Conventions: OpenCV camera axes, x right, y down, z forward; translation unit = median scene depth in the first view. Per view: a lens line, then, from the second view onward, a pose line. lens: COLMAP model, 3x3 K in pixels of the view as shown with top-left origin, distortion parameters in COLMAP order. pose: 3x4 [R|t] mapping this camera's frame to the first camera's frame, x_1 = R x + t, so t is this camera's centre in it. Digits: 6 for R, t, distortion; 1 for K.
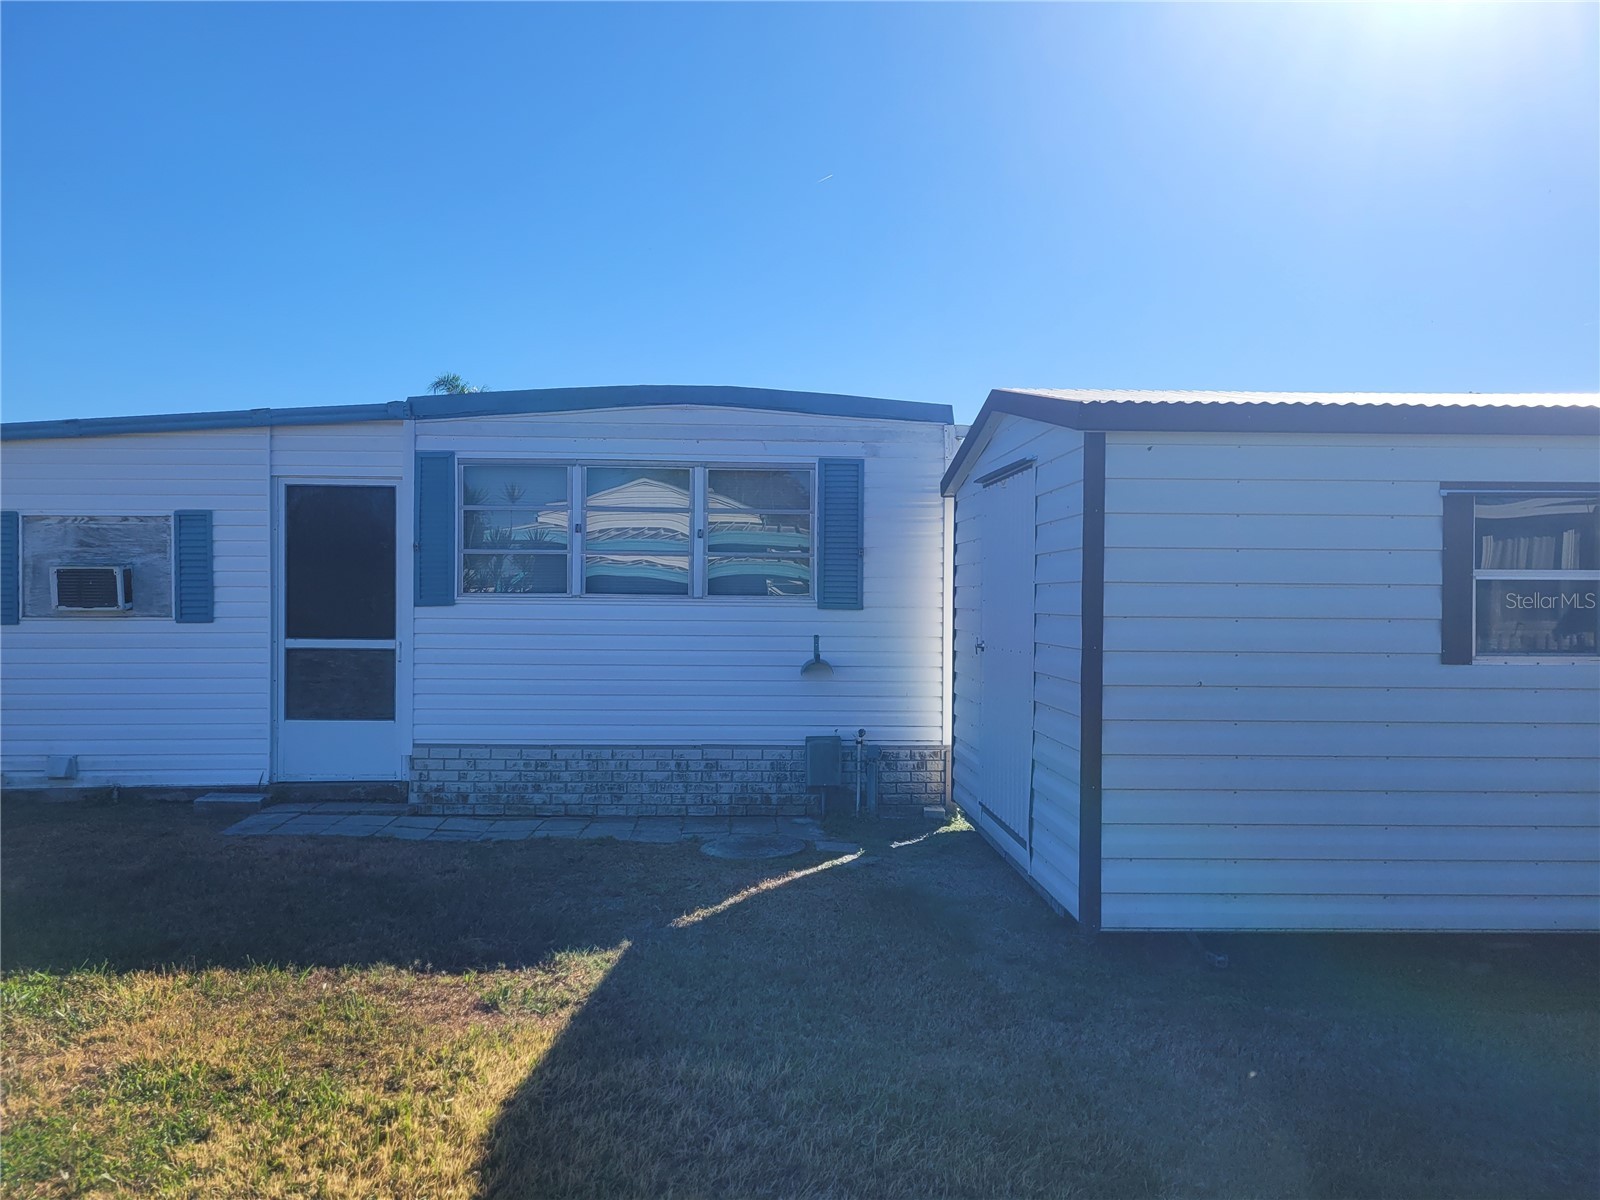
lens RADIAL K [[1198.8, 0, 800.1], [0, 1198.8, 603.2], [0, 0, 1]] dist [0.047863, -0.024229]
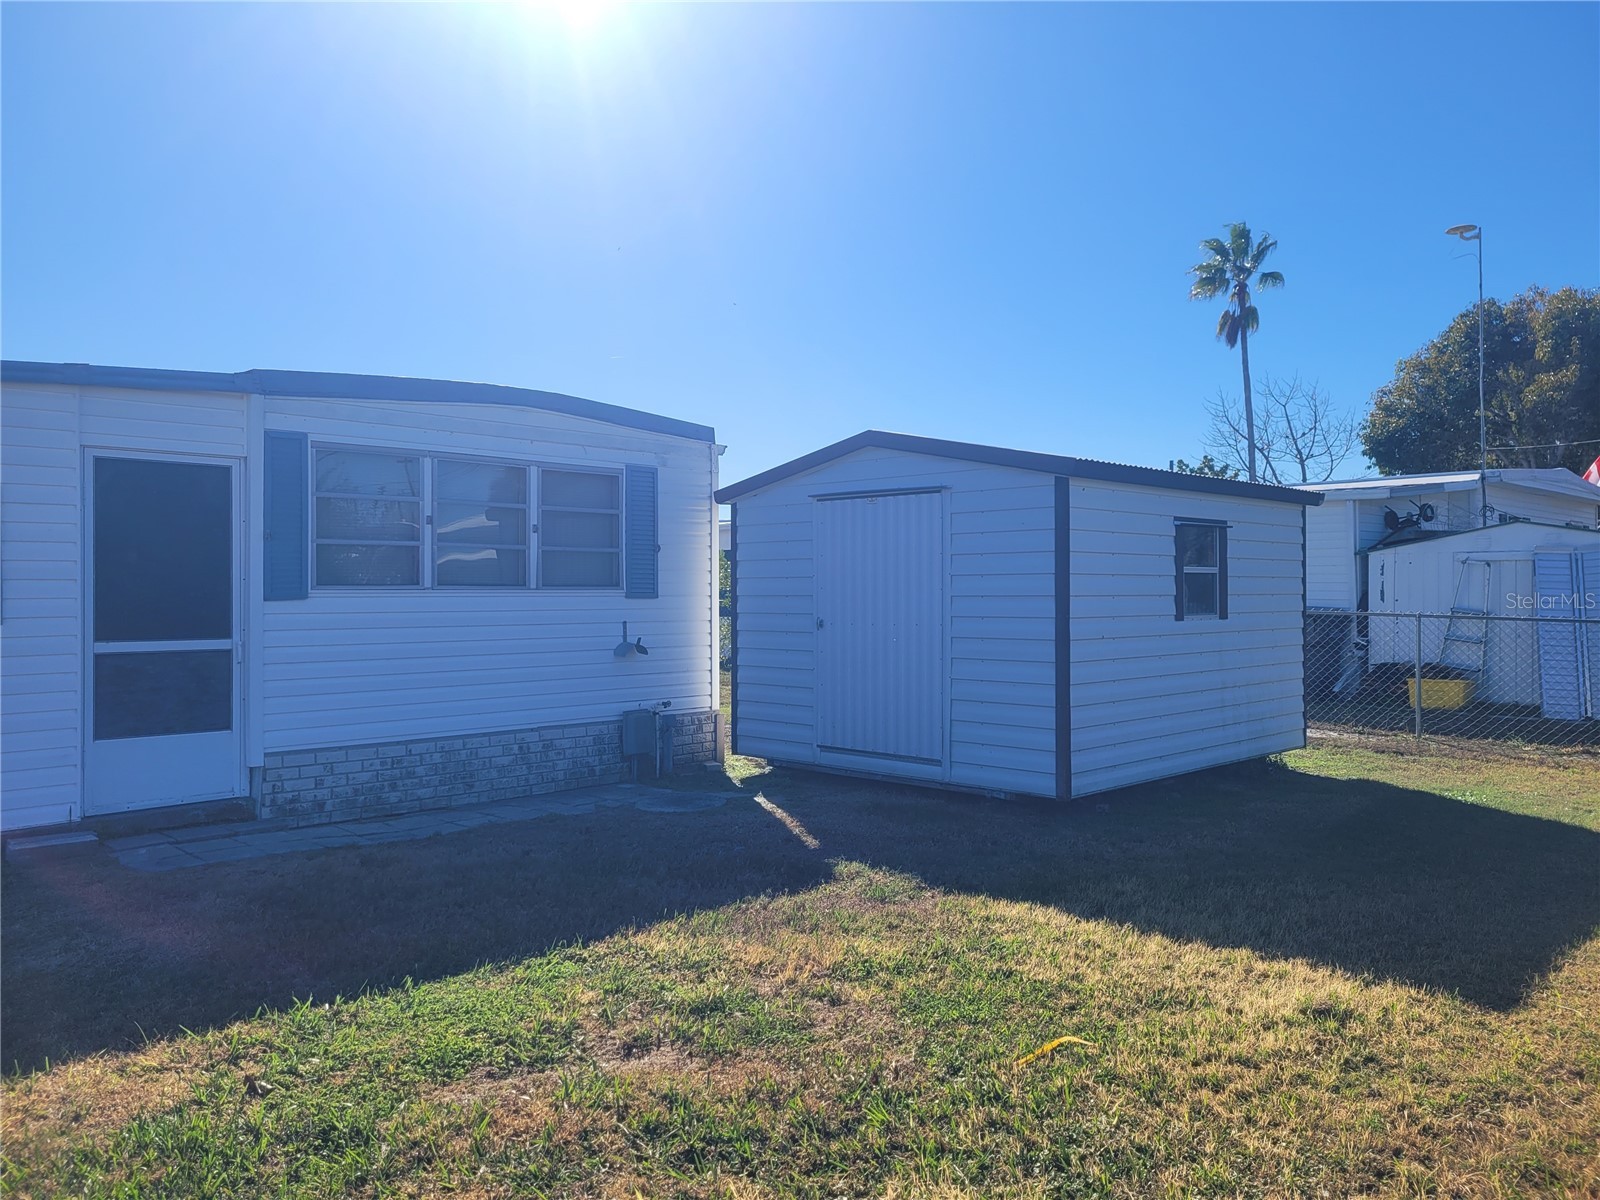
lens RADIAL K [[1198.8, 0, 803.1], [0, 1198.8, 591.3], [0, 0, 1]] dist [0.047863, -0.024229]
pose [[0.729756, -0.009188, 0.683646, -0.641415], [0.012942, 0.999916, -0.000376, 0.000943], [-0.683585, 0.009122, 0.729814, 0.060989]]
